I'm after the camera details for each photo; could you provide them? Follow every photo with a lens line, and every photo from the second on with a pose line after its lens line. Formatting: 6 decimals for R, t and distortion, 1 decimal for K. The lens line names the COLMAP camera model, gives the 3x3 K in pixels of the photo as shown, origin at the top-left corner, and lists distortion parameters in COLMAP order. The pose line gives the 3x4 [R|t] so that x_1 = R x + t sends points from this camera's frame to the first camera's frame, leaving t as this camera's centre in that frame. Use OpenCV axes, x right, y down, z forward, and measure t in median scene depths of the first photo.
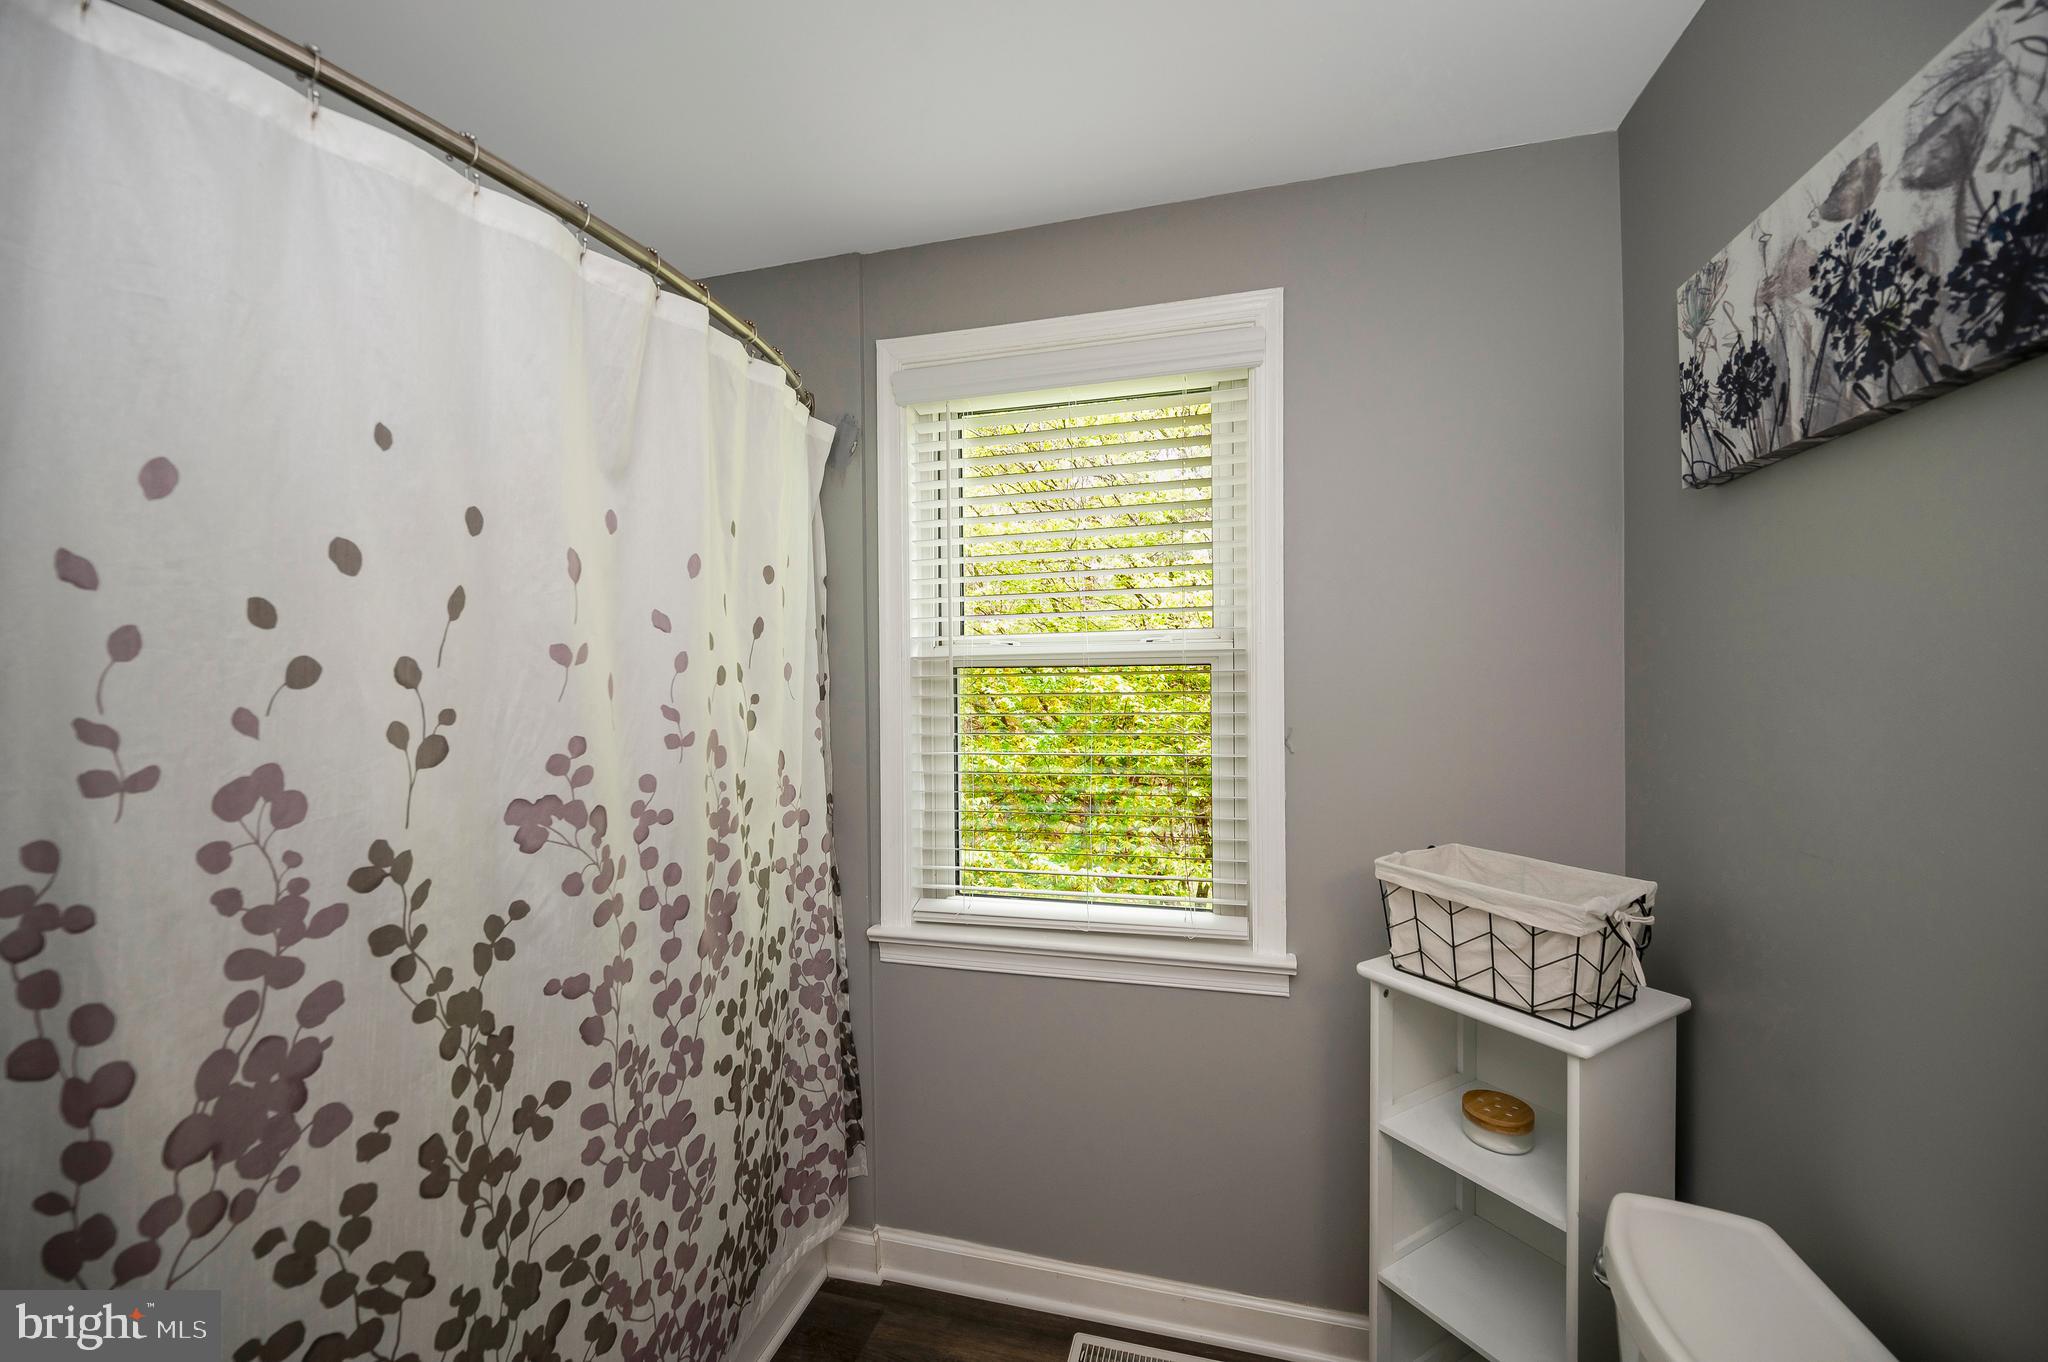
lens RADIAL K [[809.1, 0, 1027.2], [0, 809.1, 682.7], [0, 0, 1]] dist [-0.002334, 0.002109]
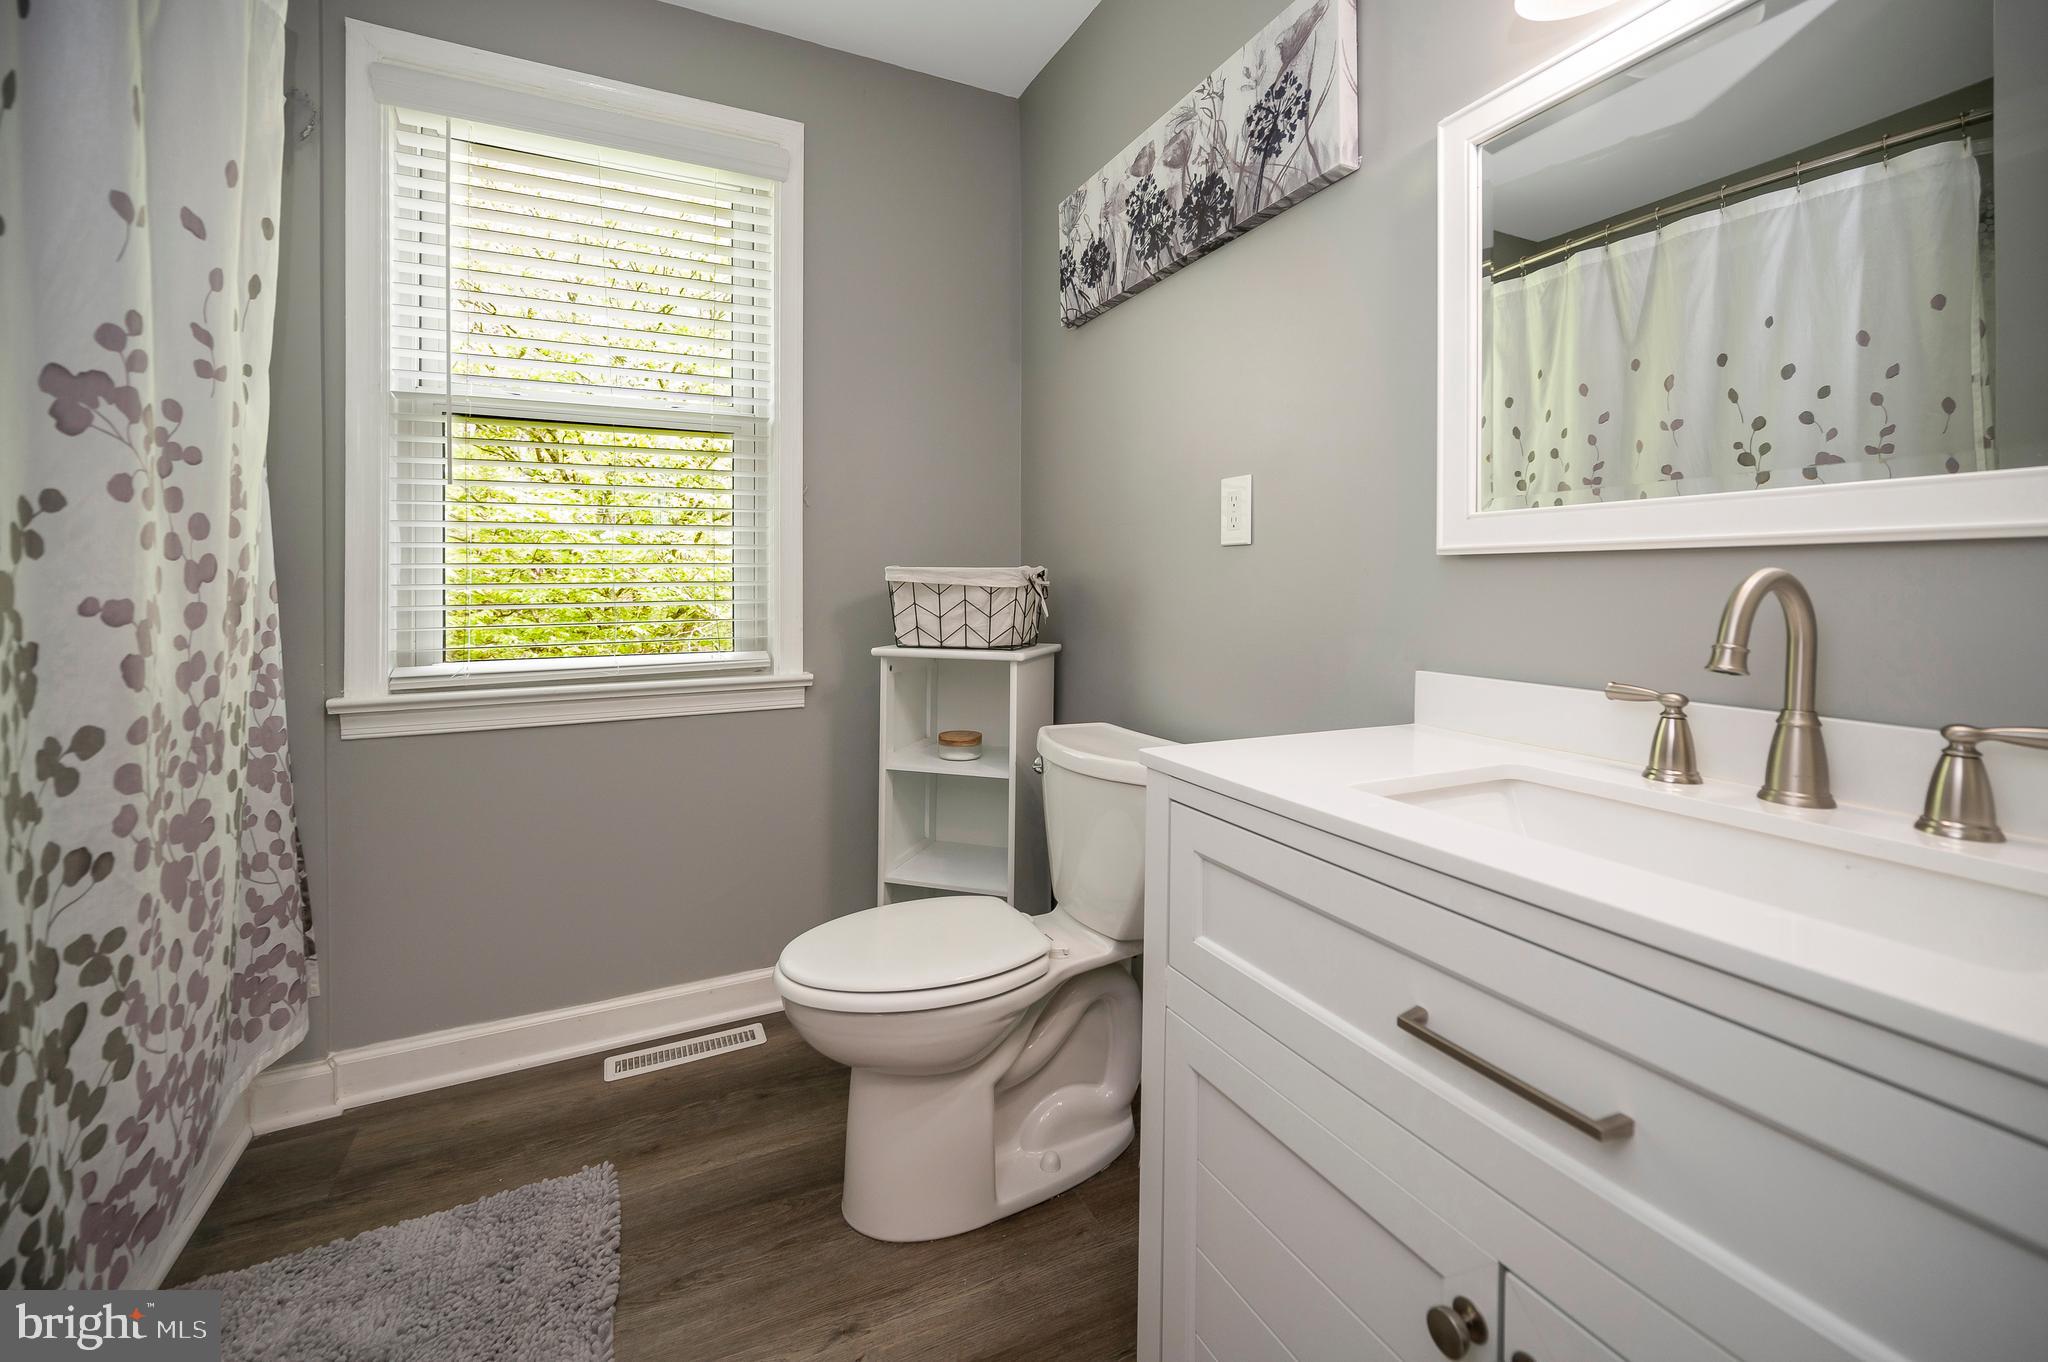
lens RADIAL K [[827.6, 0, 1021.9], [0, 827.6, 579.8], [0, 0, 1]] dist [-0.001292, -0.000472]
pose [[0.755629, 0.008211, 0.654948, -0.389466], [-0.006896, 0.999966, -0.004581, 0.320992], [-0.654963, -0.001055, 0.755660, -0.241943]]
